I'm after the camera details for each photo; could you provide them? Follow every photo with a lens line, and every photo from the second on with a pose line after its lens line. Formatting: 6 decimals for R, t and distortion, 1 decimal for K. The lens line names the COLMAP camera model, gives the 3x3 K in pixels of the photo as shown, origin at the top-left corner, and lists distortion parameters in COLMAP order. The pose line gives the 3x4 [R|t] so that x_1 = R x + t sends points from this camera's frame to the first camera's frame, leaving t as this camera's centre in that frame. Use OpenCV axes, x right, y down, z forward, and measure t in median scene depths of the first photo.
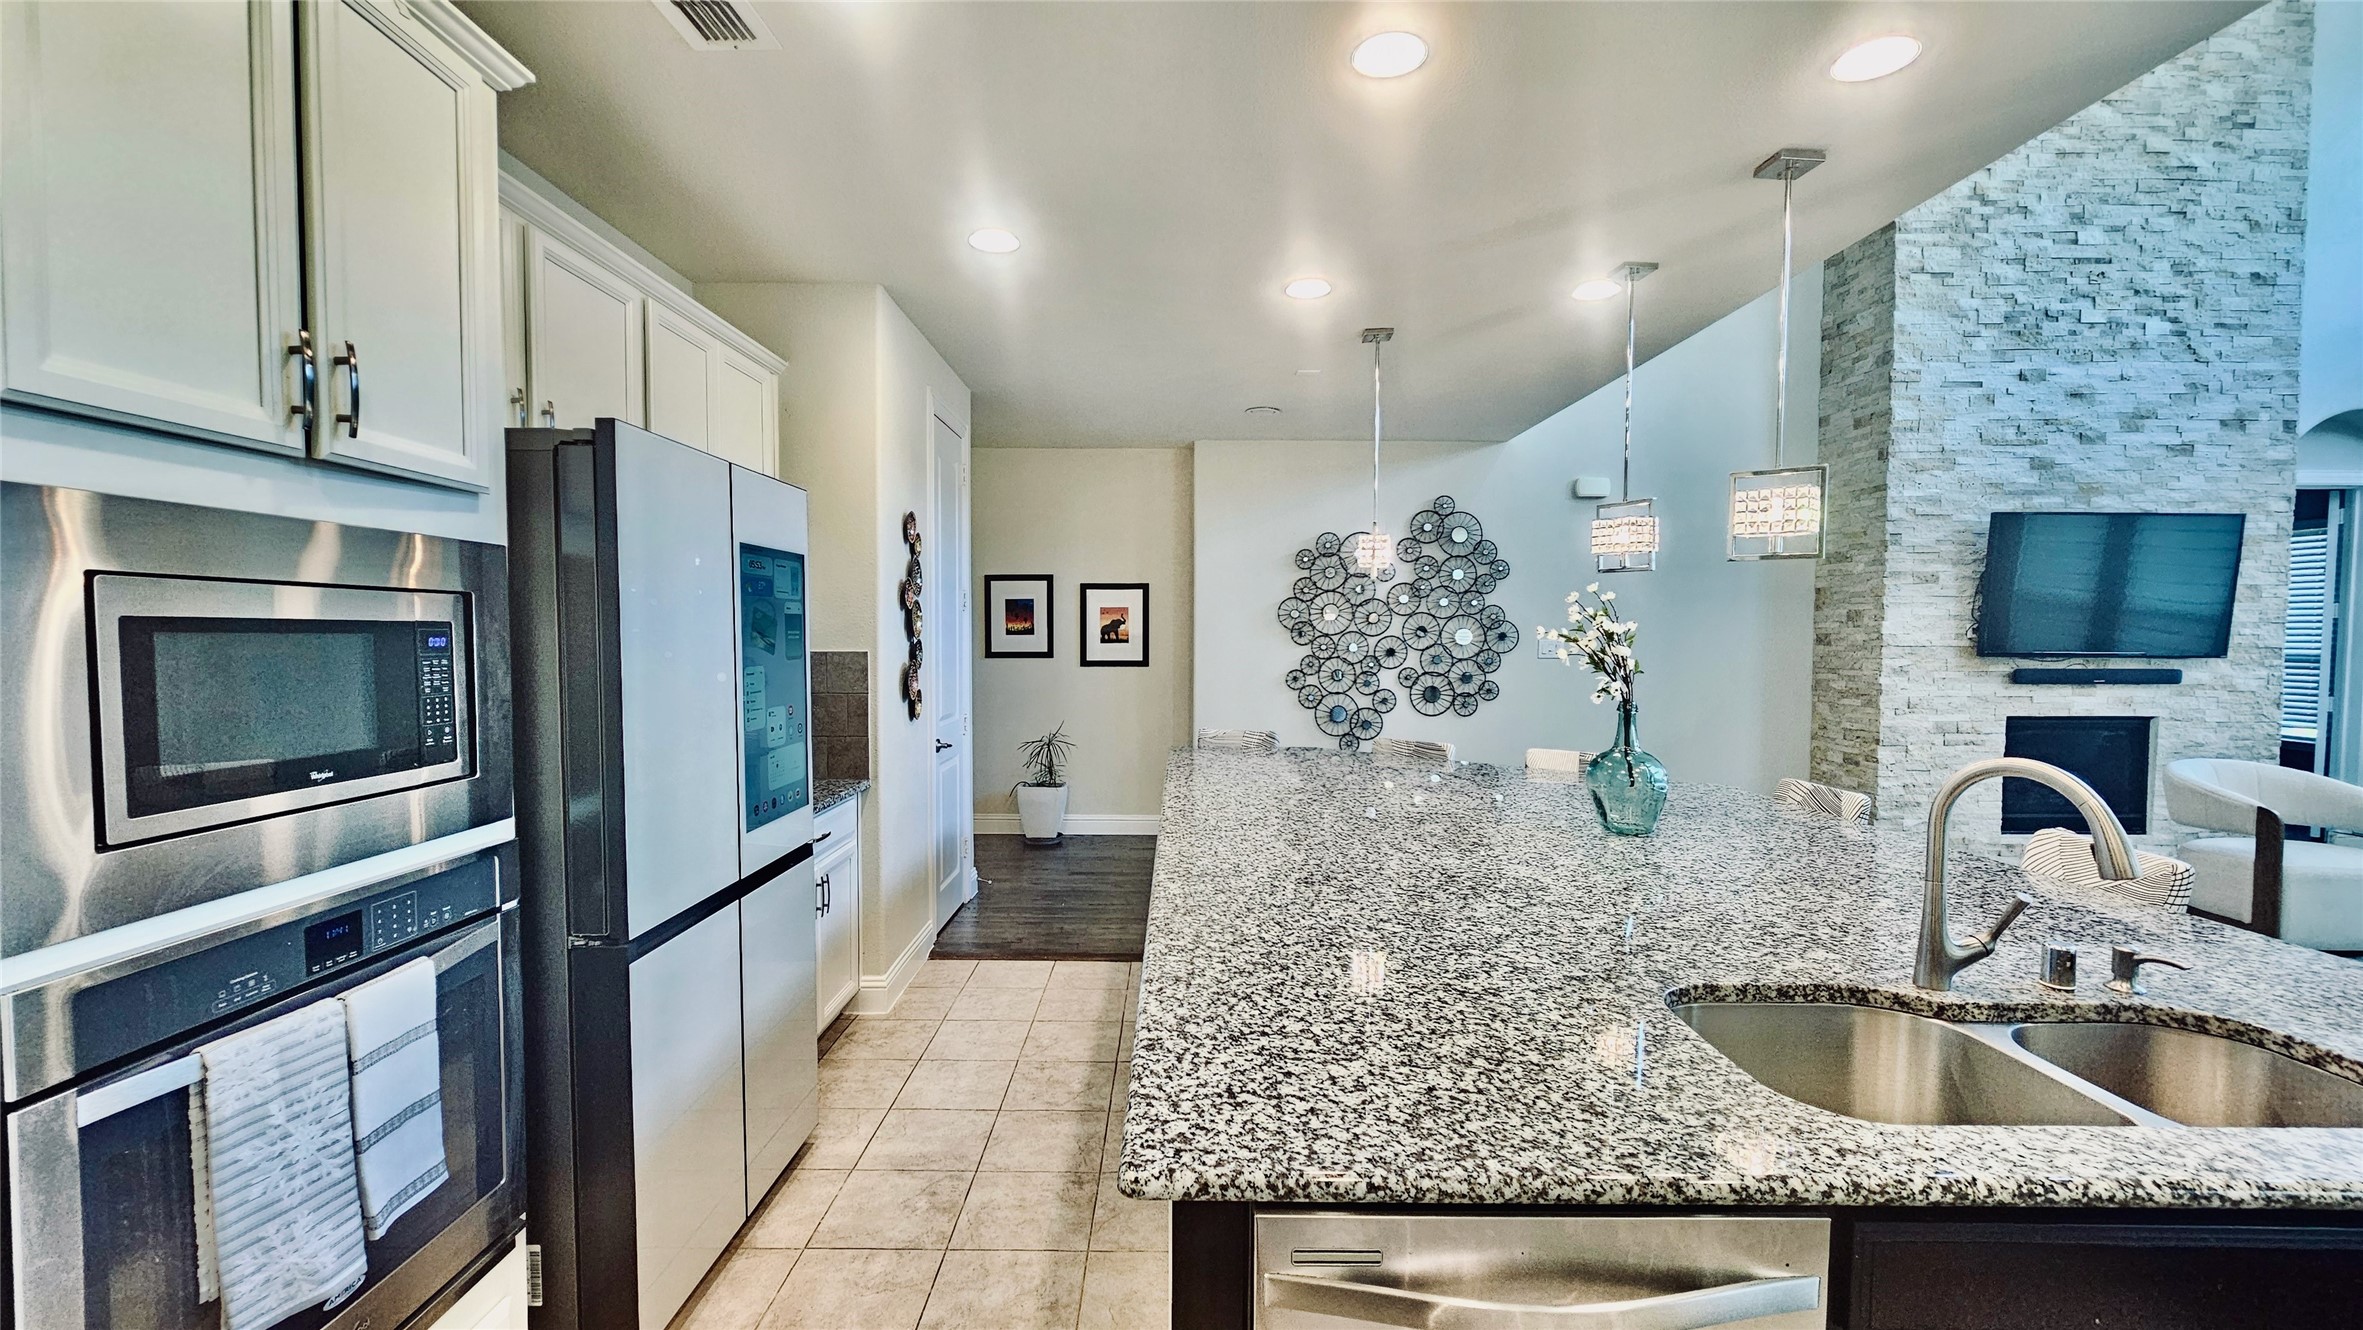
lens RADIAL K [[970.5, 0, 1174.7], [0, 970.5, 673.4], [0, 0, 1]] dist [0.002887, -0.003545]
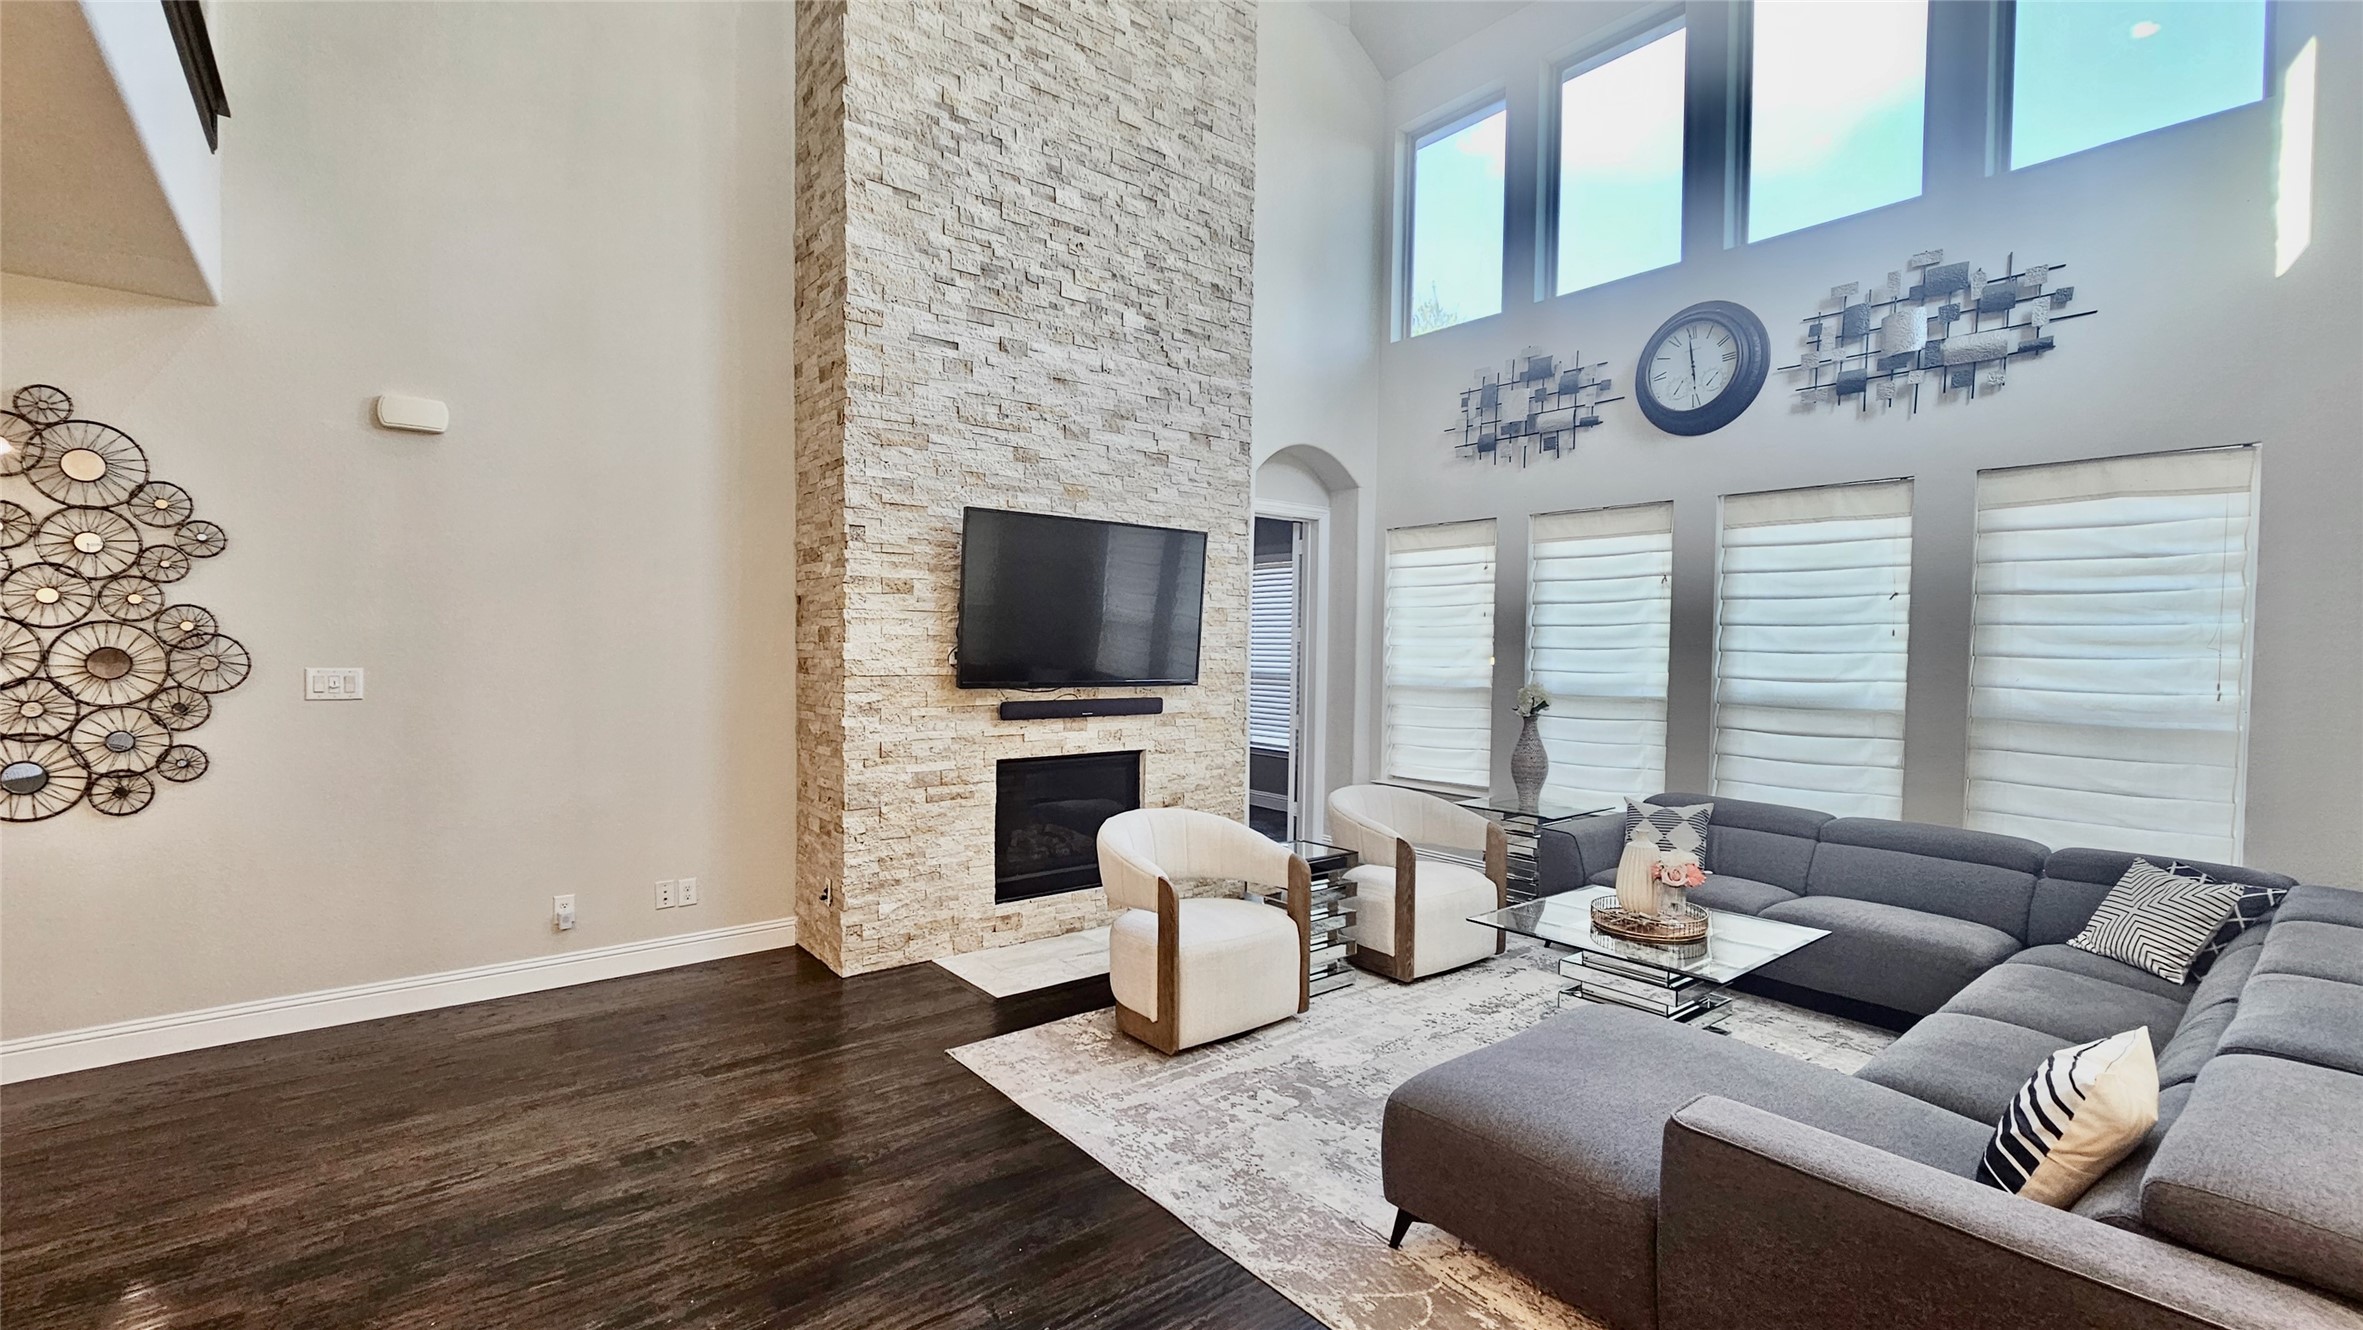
lens RADIAL K [[1015.0, 0, 1183.1], [0, 1015.0, 673.1], [0, 0, 1]] dist [0.005135, 0.000213]
pose [[0.774201, -0.010785, 0.632849, 0.444739], [0.017610, 0.999835, -0.004505, -0.022576], [-0.632695, 0.014633, 0.774263, 0.241143]]
